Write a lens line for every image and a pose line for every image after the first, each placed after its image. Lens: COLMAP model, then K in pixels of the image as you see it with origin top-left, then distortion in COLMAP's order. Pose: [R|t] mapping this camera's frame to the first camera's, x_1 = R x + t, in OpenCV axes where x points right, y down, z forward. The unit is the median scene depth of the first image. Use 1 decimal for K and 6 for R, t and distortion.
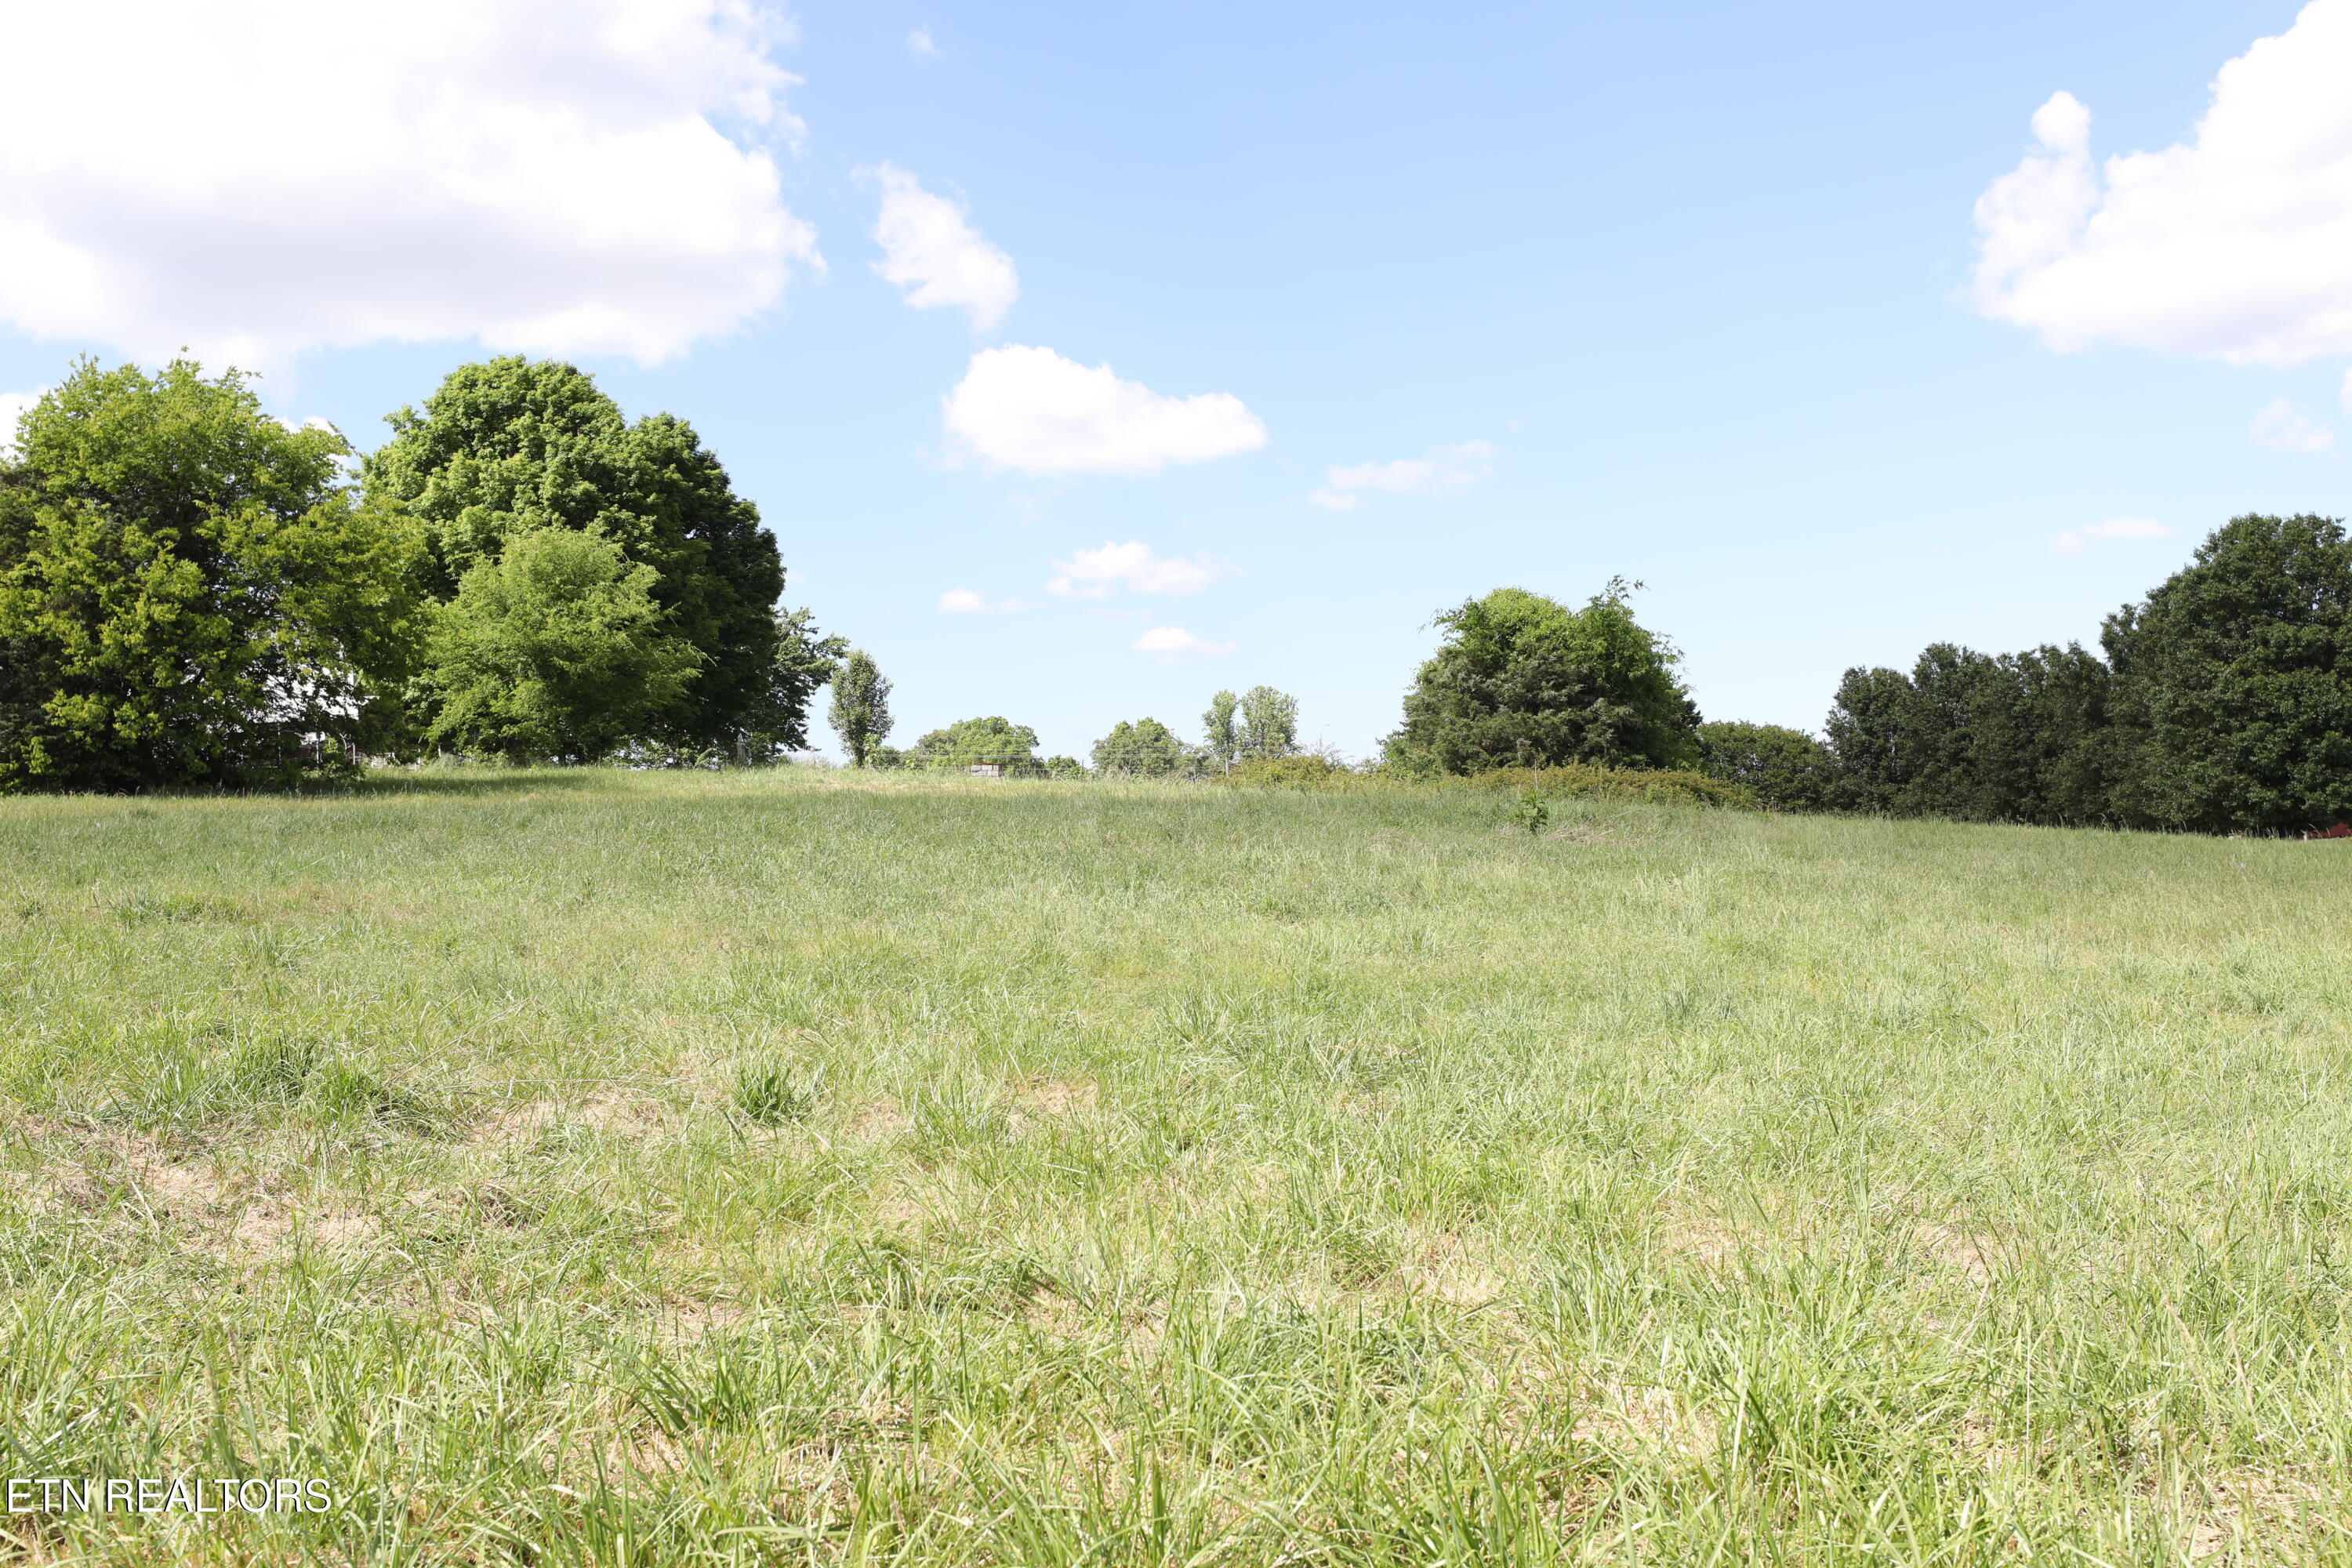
lens RADIAL K [[2290.5, 0, 1161.4], [0, 2290.5, 810.7], [0, 0, 1]] dist [0.014030, 0.185189]
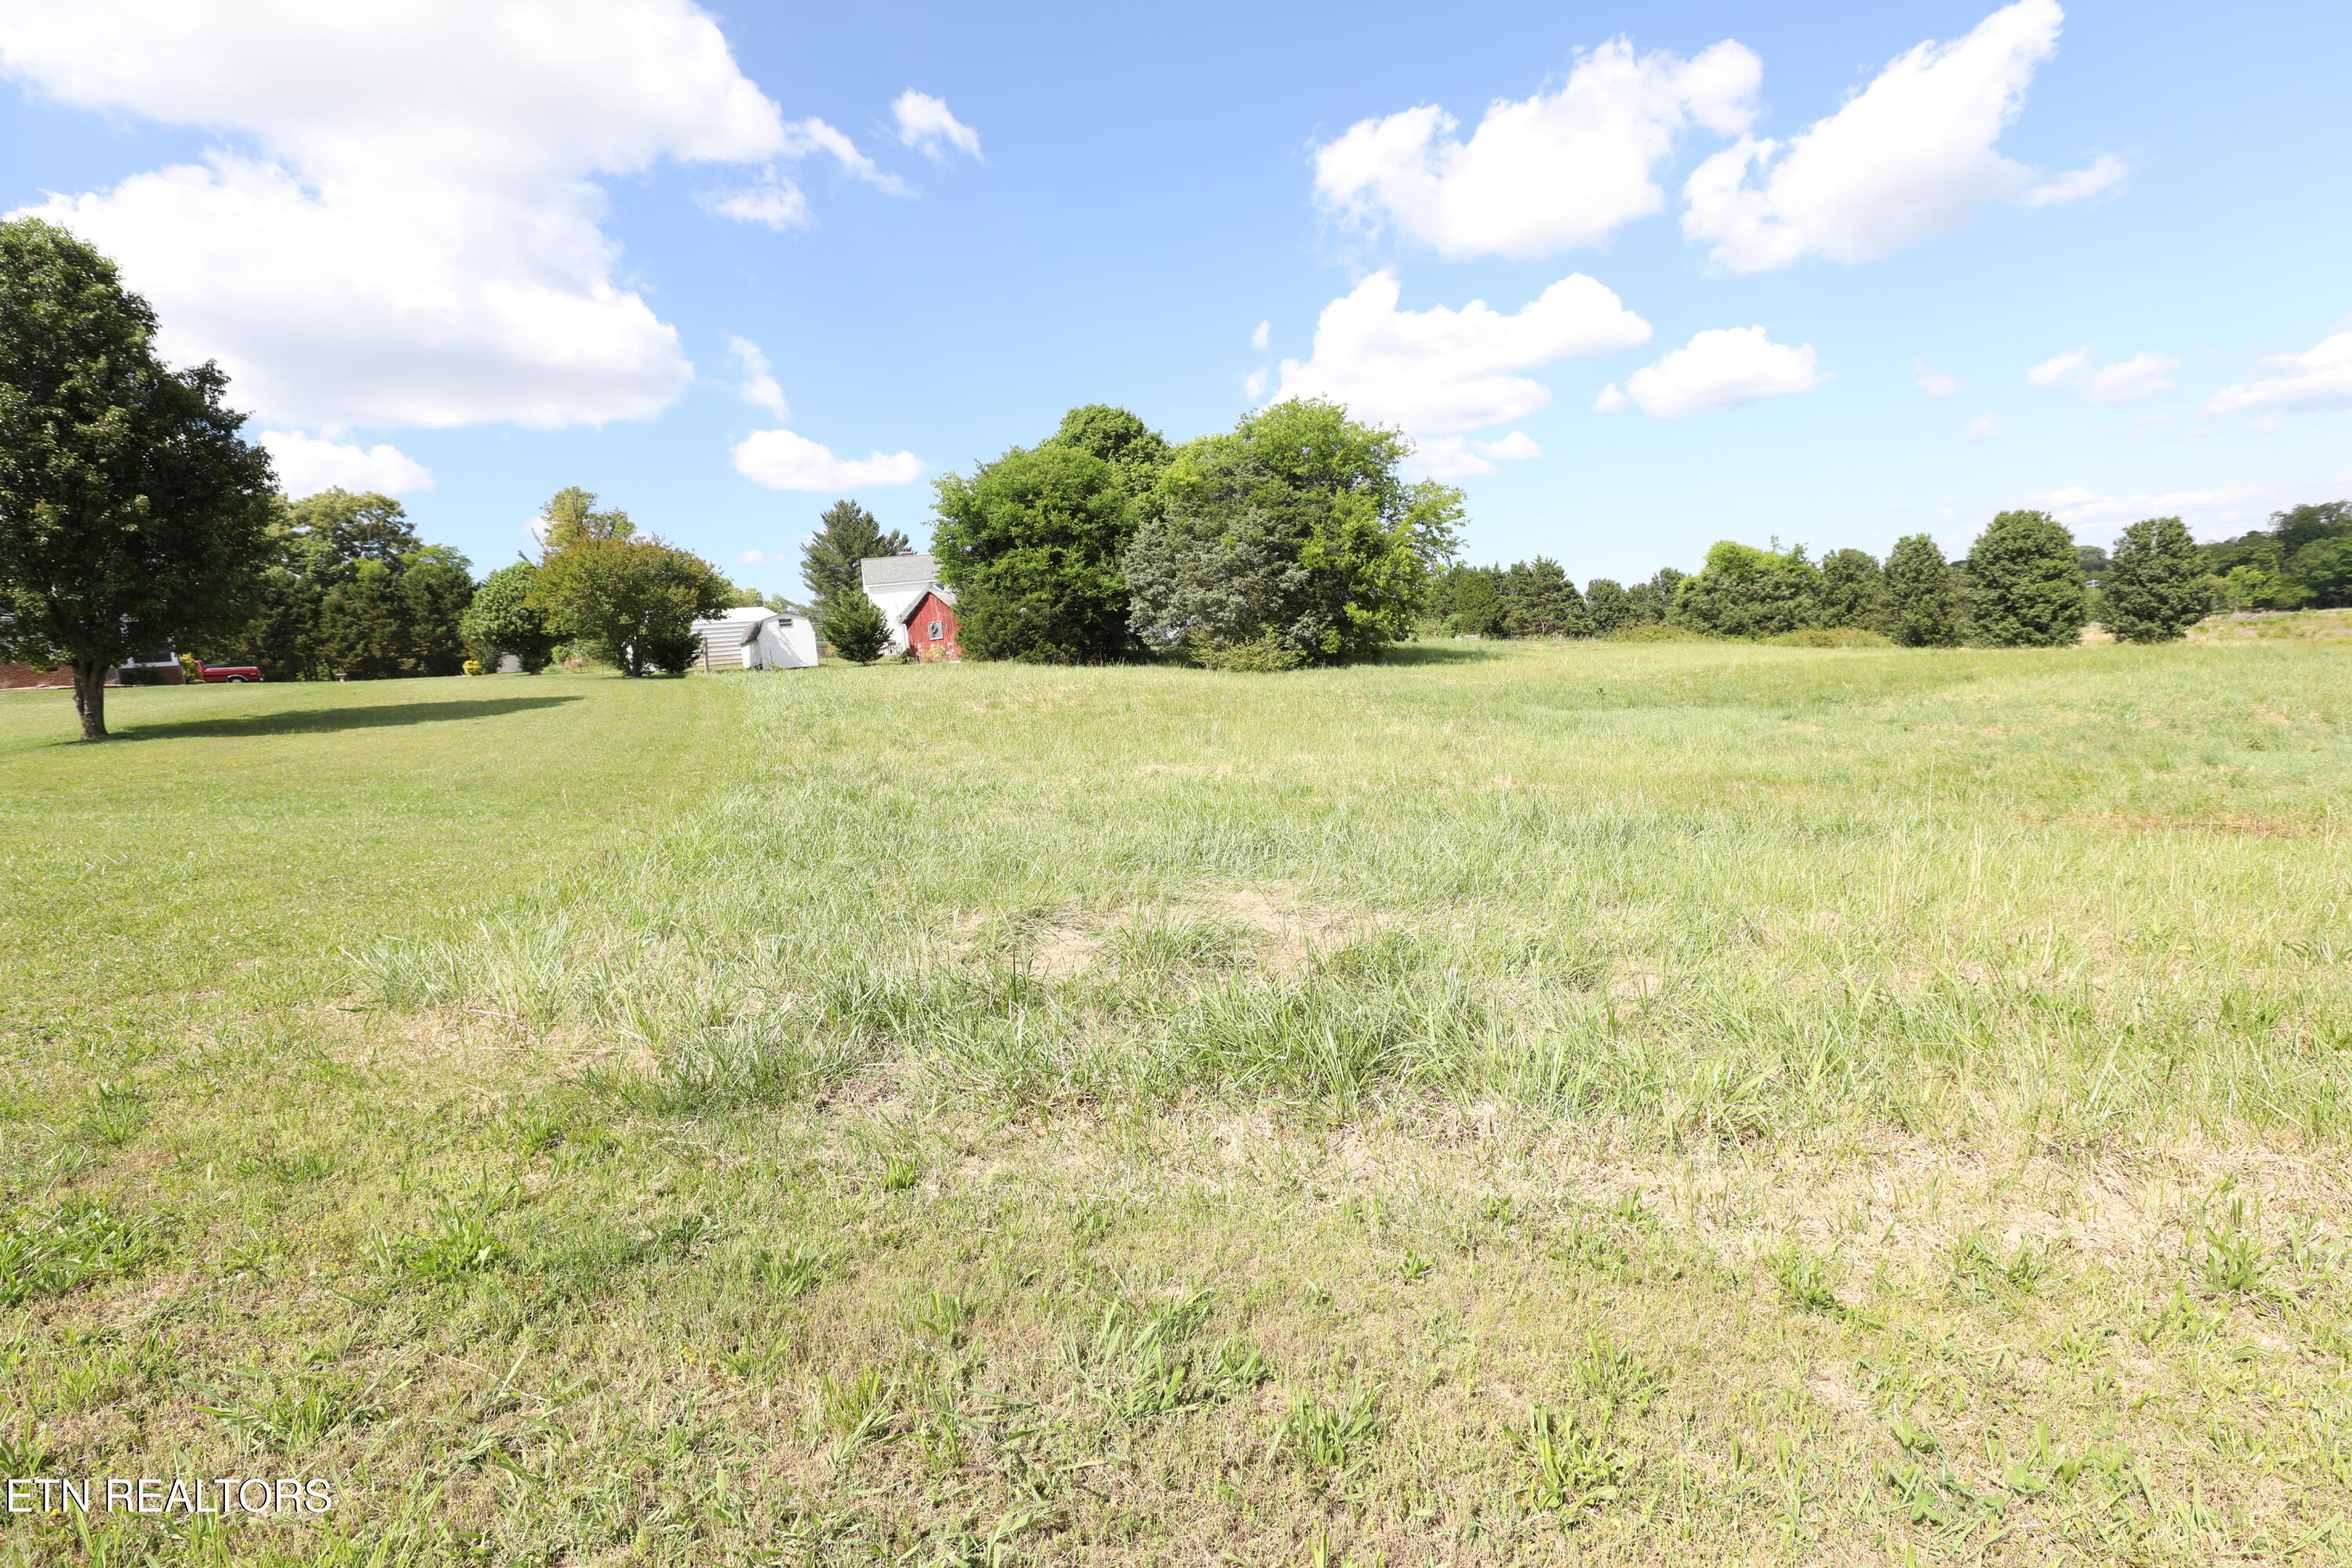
lens RADIAL K [[1066.5, 0, 1176.0], [0, 1066.5, 784.0], [0, 0, 1]] dist [-0.052497, 0.017685]
pose [[0.962760, -0.064201, 0.262623, -0.607343], [0.031408, 0.991378, 0.127213, -0.018325], [-0.268526, -0.114227, 0.956476, 0.230806]]
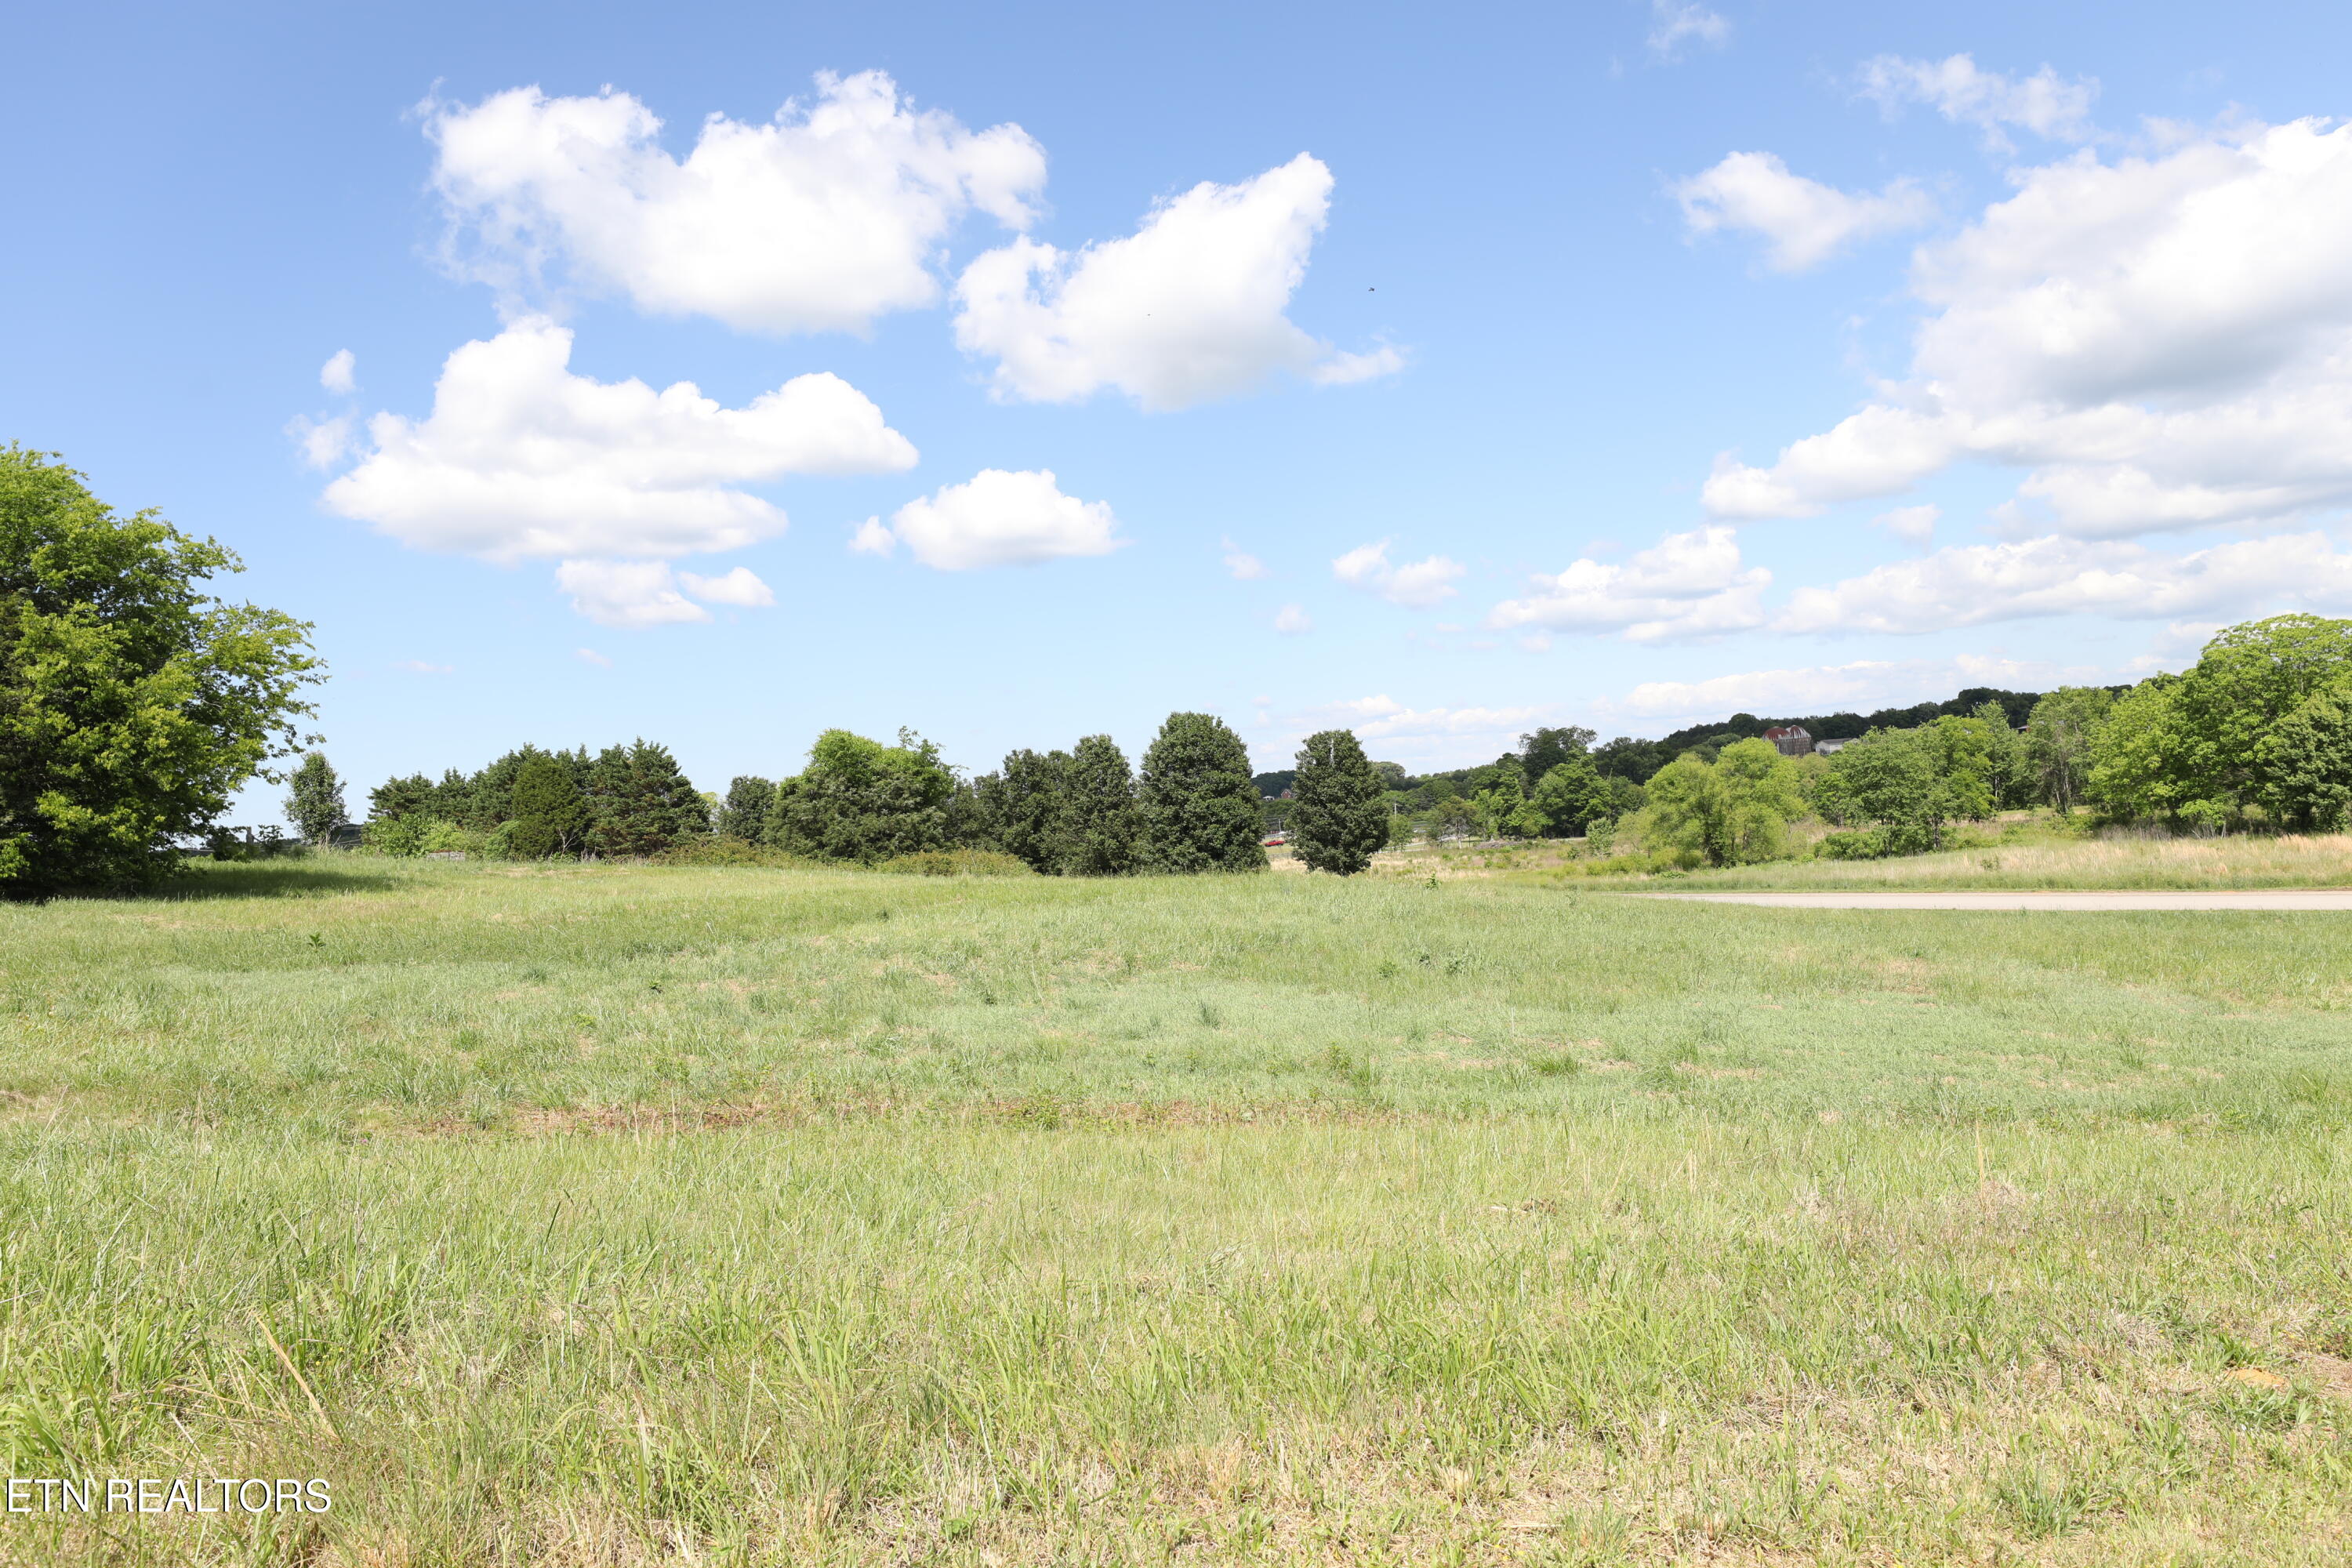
lens RADIAL K [[1591.9, 0, 1177.7], [0, 1591.9, 786.2], [0, 0, 1]] dist [-0.011666, 0.027463]
pose [[0.662273, 0.021416, 0.748956, -0.500963], [0.014711, 0.999027, -0.041575, -0.015310], [-0.749118, 0.038552, 0.661314, 0.164817]]
